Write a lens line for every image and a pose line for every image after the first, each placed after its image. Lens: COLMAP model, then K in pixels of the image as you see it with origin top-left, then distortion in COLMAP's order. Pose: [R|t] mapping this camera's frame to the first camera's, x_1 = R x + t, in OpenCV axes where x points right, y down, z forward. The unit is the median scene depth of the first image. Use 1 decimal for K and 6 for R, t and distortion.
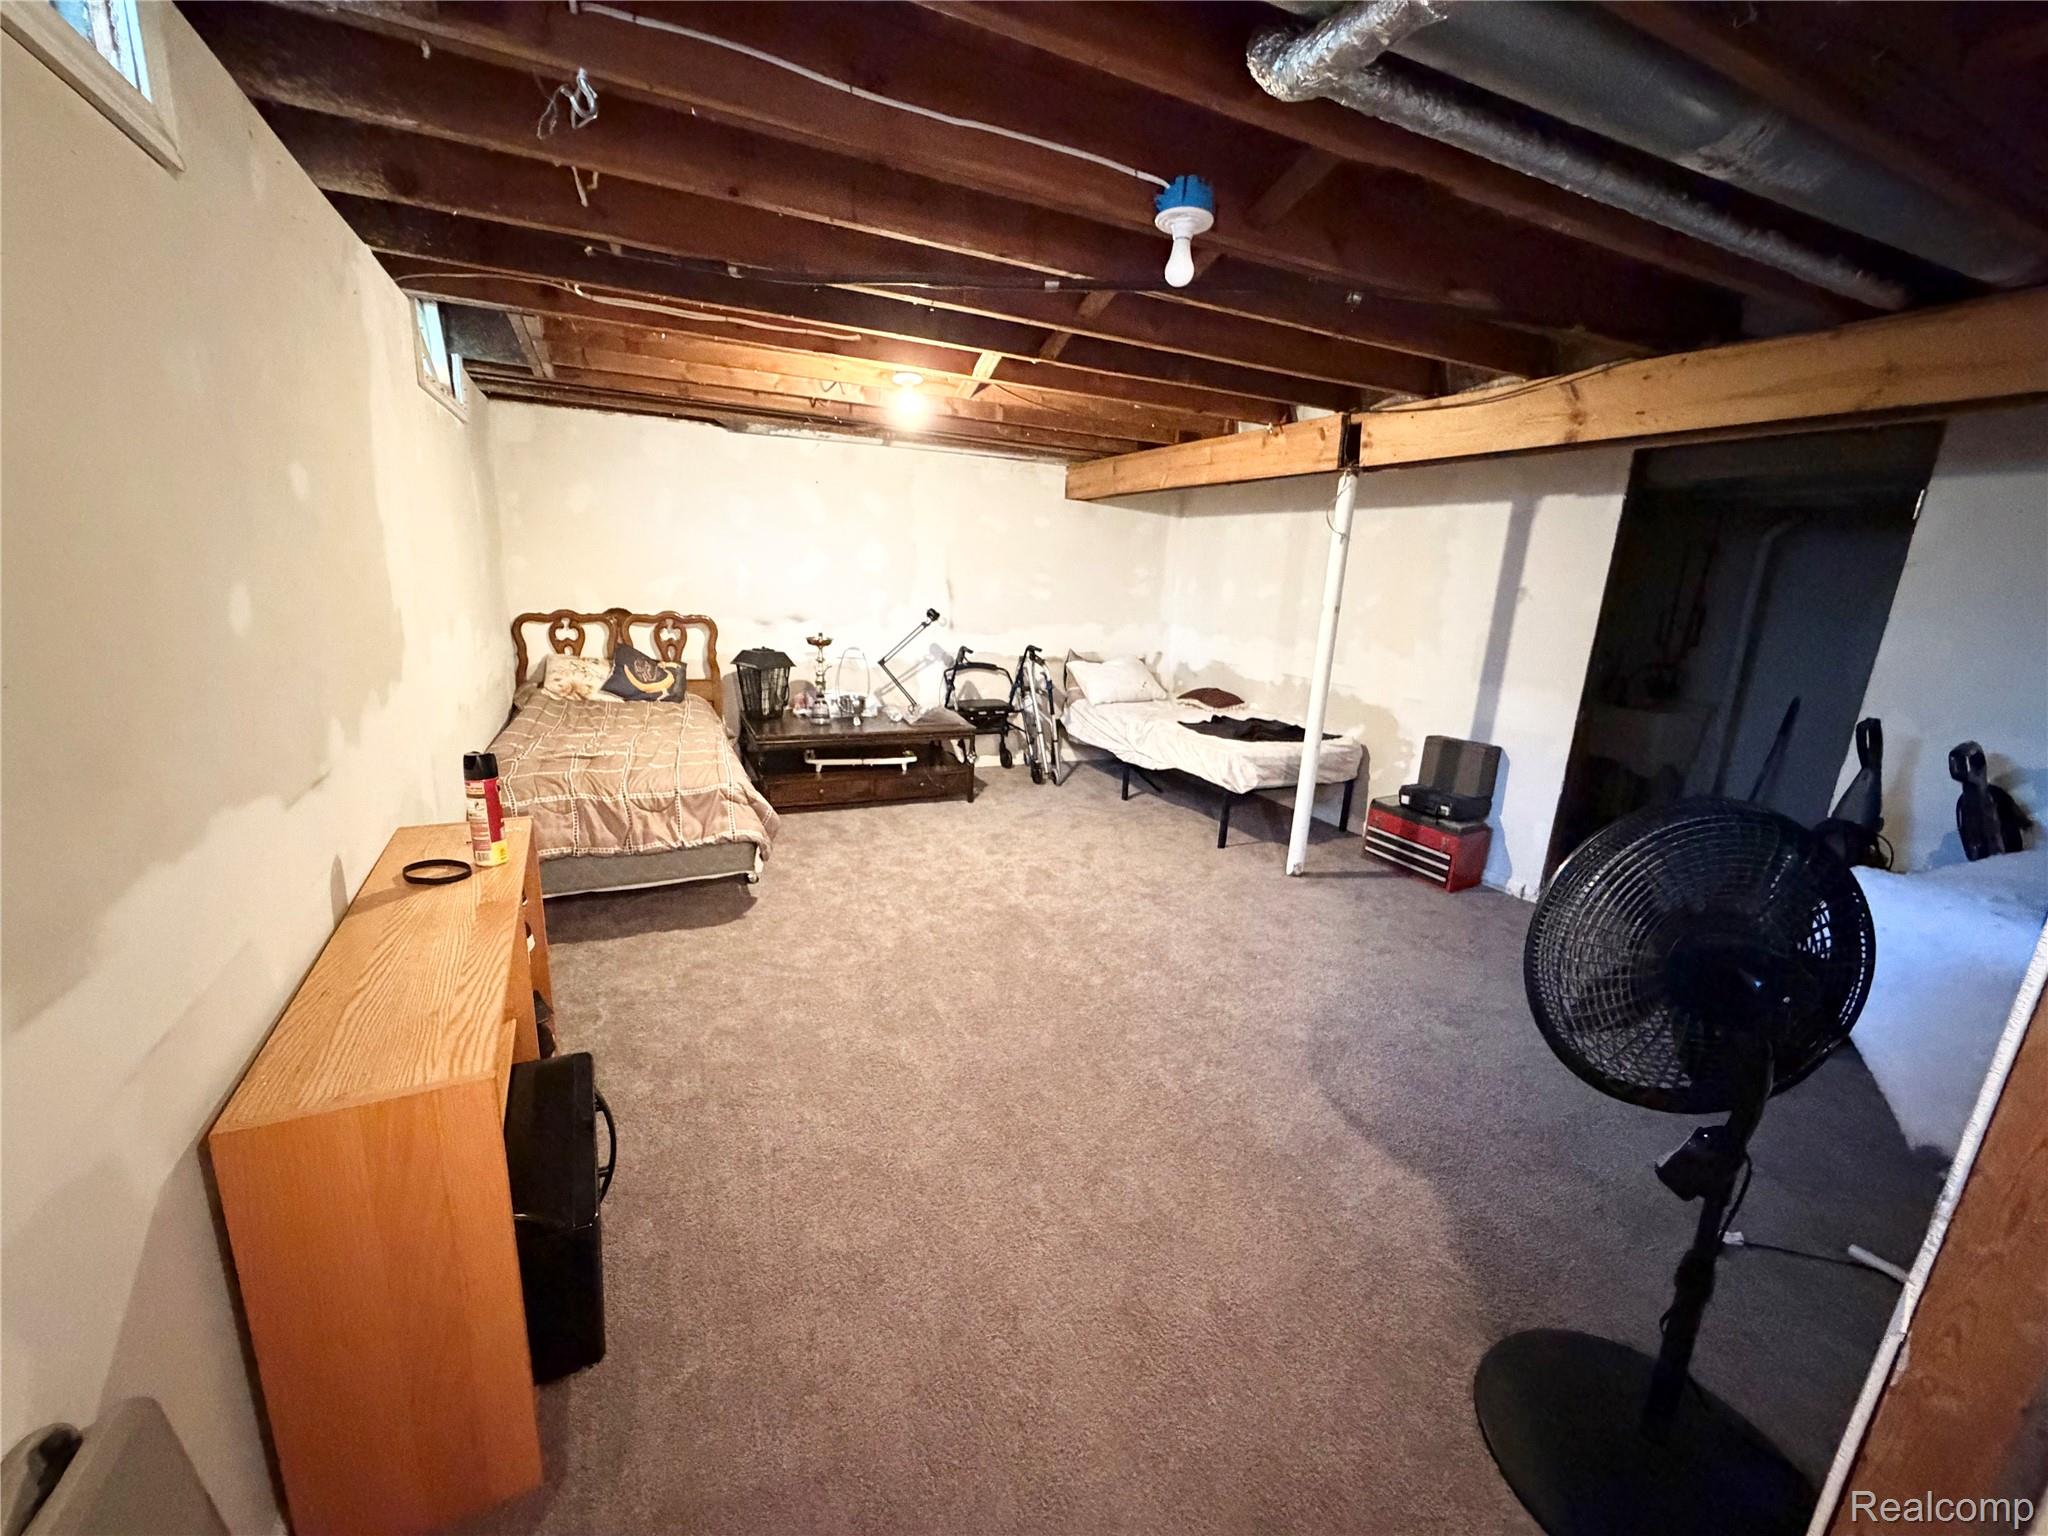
lens RADIAL K [[818.0, 0, 1017.0], [0, 818.0, 770.4], [0, 0, 1]] dist [0.000538, 0.000140]
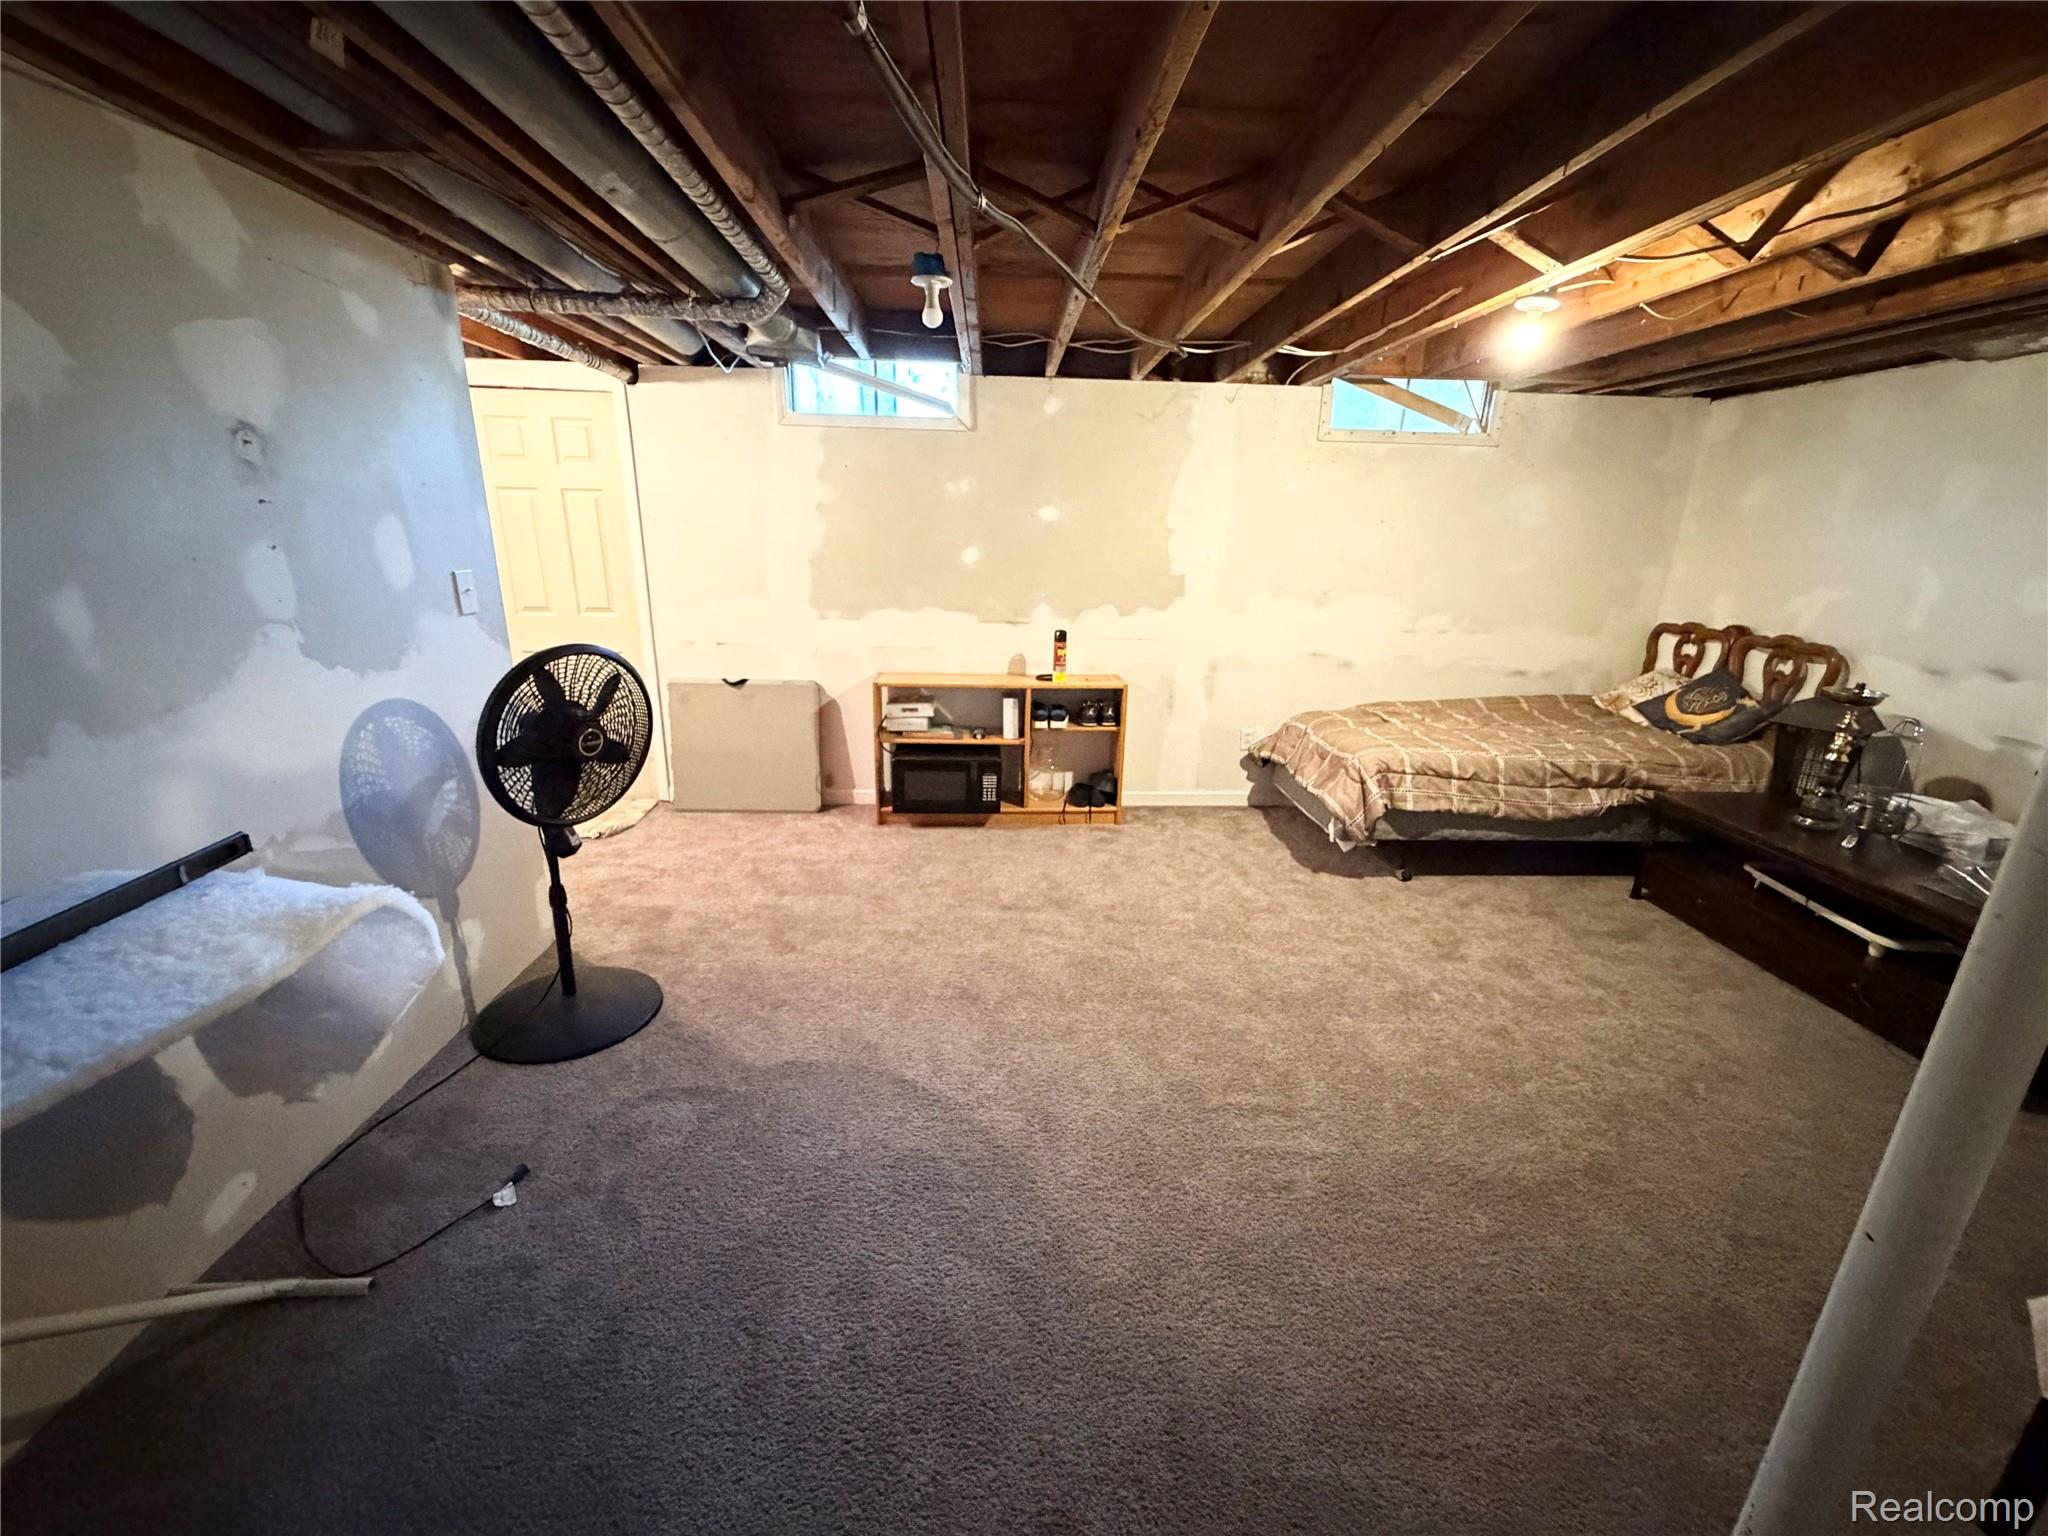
lens RADIAL K [[818.0, 0, 1017.0], [0, 818.0, 770.4], [0, 0, 1]] dist [0.000538, 0.000140]
pose [[-0.408990, 0.205809, -0.889028, 0.586169], [-0.263146, 0.906250, 0.330855, -0.151835], [0.873774, 0.369260, -0.316489, 0.696884]]
